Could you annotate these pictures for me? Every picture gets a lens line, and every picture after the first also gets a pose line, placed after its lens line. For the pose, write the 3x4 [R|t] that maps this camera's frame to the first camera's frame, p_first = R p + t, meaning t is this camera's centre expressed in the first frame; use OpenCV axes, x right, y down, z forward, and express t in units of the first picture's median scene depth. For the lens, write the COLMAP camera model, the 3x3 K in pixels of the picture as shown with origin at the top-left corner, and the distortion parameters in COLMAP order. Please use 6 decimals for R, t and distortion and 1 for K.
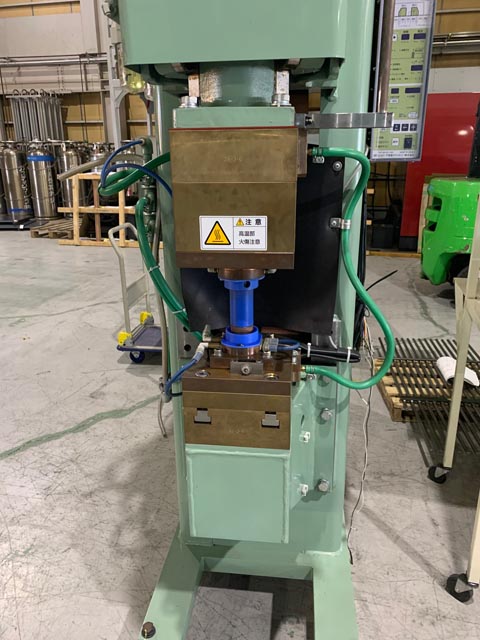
lens RADIAL K [[493.0, 0, 236.6], [0, 493.0, 313.7], [0, 0, 1]] dist [0.022410, -0.004164]
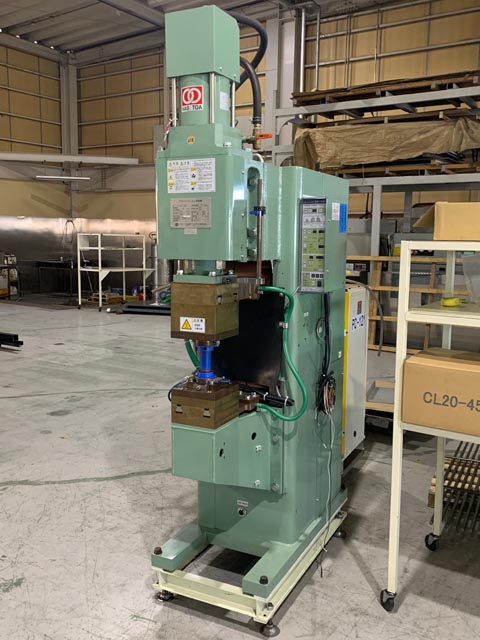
lens RADIAL K [[606.5, 0, 242.2], [0, 606.5, 317.6], [0, 0, 1]] dist [0.177271, -0.429361]
pose [[0.942535, 0.062233, -0.328260, 0.180617], [-0.119694, 0.980182, -0.157850, 0.036063], [0.311931, 0.188070, 0.931305, -0.252956]]
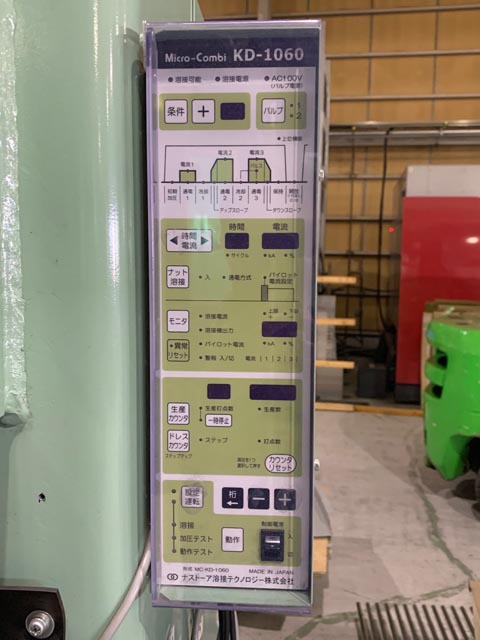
lens RADIAL K [[642.7, 0, 239.3], [0, 642.7, 311.6], [0, 0, 1]] dist [0.124197, -0.310830]
pose [[0.997892, 0.012897, 0.063597, 0.065536], [0.000675, 0.977935, -0.208909, -0.088640], [-0.064888, 0.208512, 0.975865, 0.126372]]
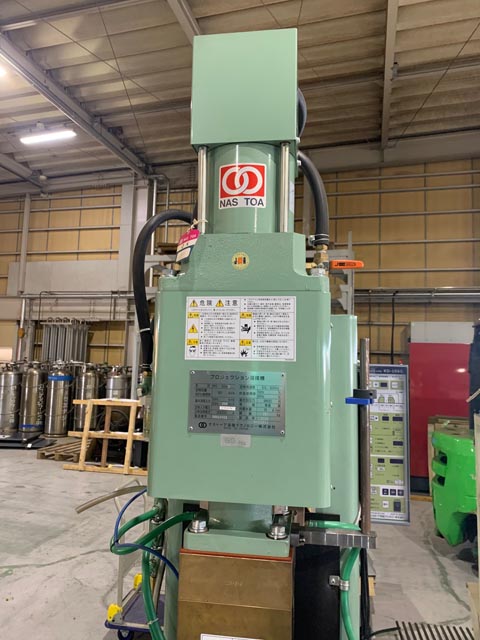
lens RADIAL K [[493.0, 0, 236.6], [0, 493.0, 313.7], [0, 0, 1]] dist [0.022410, -0.004164]
pose [[0.999138, 0.033962, -0.023879, 0.000555], [-0.040681, 0.915707, -0.399783, -0.062052], [0.008288, 0.400410, 0.916299, -0.039213]]
